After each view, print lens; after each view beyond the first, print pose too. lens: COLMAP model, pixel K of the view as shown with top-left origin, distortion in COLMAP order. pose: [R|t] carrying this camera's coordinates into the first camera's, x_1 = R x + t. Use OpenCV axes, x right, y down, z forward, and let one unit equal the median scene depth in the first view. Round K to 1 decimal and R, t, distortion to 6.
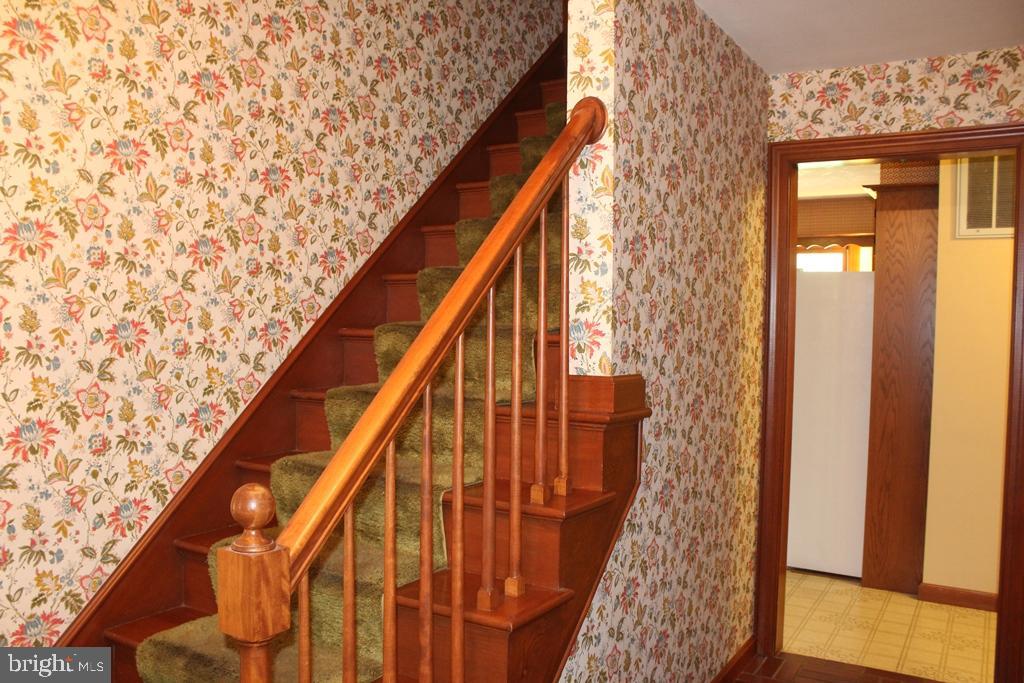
lens RADIAL K [[862.4, 0, 507.2], [0, 862.4, 351.0], [0, 0, 1]] dist [-0.161983, 0.142435]
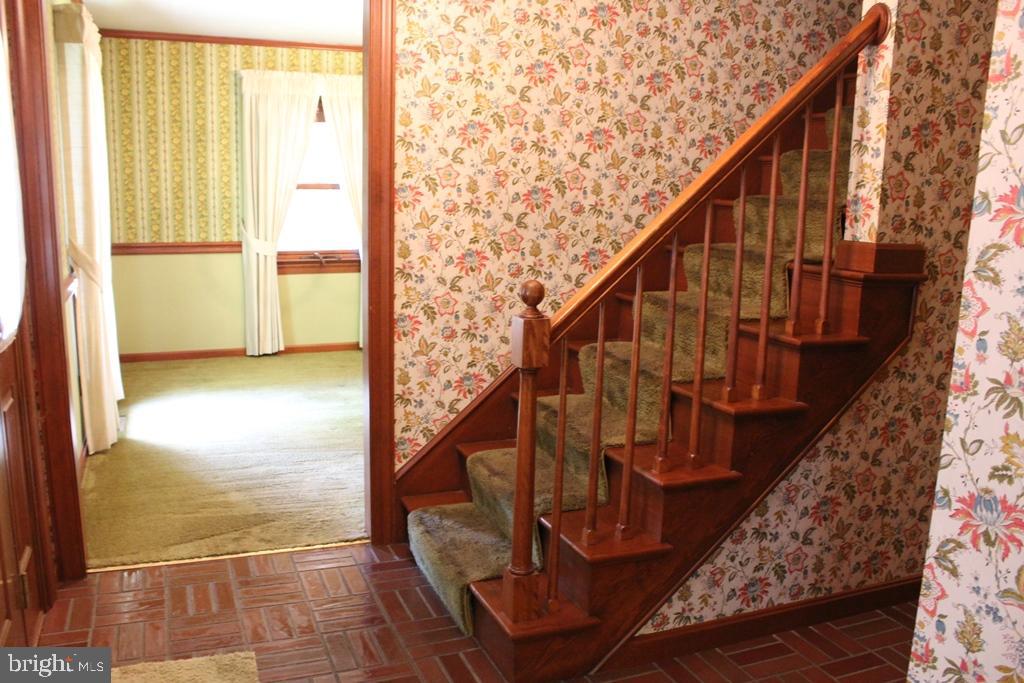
lens RADIAL K [[862.4, 0, 505.9], [0, 862.4, 348.5], [0, 0, 1]] dist [-0.161983, 0.142435]
pose [[0.811293, 0.116930, -0.572827, 0.384102], [-0.036985, 0.988097, 0.149317, 0.019337], [0.583468, -0.099954, 0.805961, -0.262662]]
